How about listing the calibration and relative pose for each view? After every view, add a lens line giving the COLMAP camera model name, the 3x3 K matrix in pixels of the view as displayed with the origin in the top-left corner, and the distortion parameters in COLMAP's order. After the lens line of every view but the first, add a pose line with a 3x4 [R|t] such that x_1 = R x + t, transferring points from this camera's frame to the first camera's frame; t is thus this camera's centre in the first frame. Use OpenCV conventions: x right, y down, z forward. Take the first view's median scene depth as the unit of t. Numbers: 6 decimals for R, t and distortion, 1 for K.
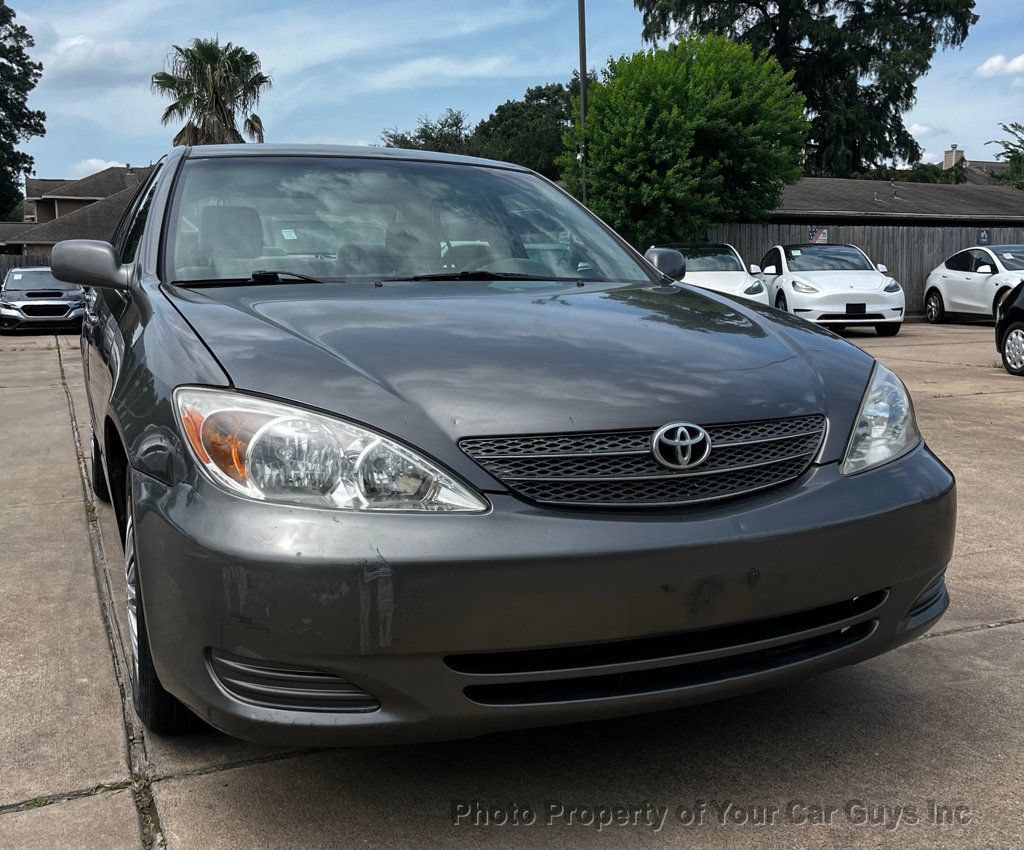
lens RADIAL K [[1047.4, 0, 500.1], [0, 1047.4, 425.7], [0, 0, 1]] dist [0.048543, -0.034602]
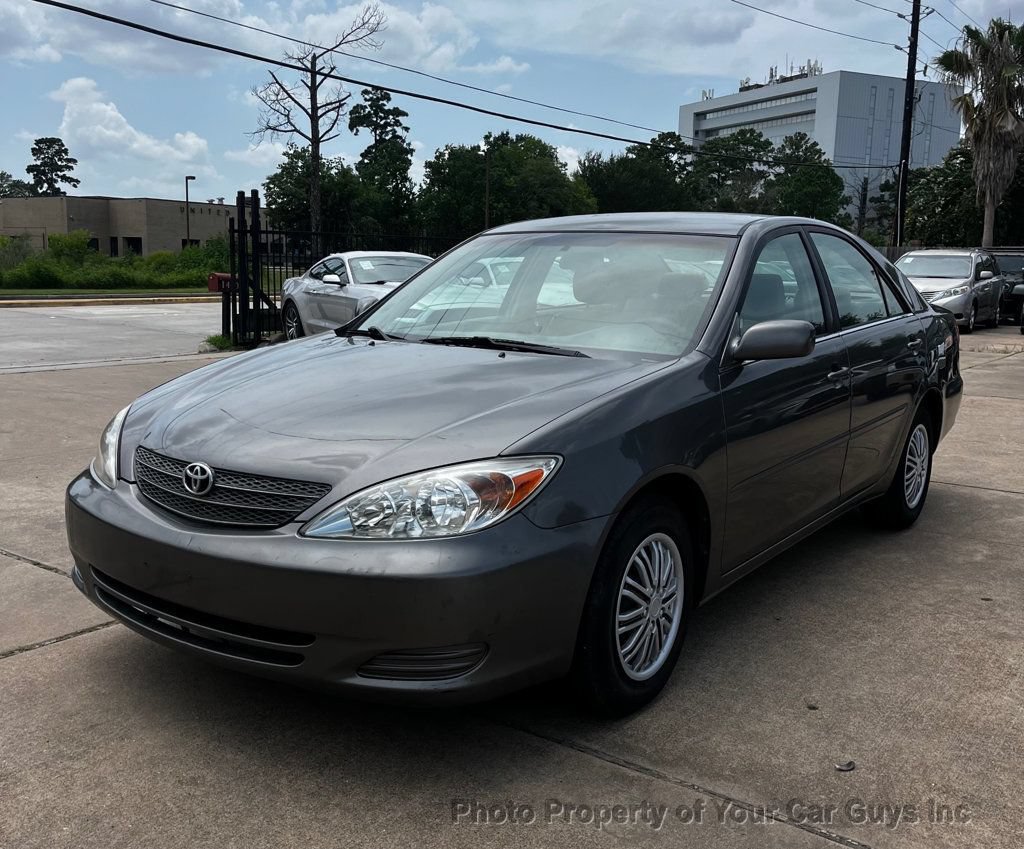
lens RADIAL K [[1047.4, 0, 500.1], [0, 1047.4, 425.2], [0, 0, 1]] dist [0.048543, -0.034602]
pose [[0.489791, 0.153778, -0.858171, 0.128775], [-0.140410, 0.985386, 0.096437, -0.020215], [0.860459, 0.073262, 0.504225, 0.048564]]
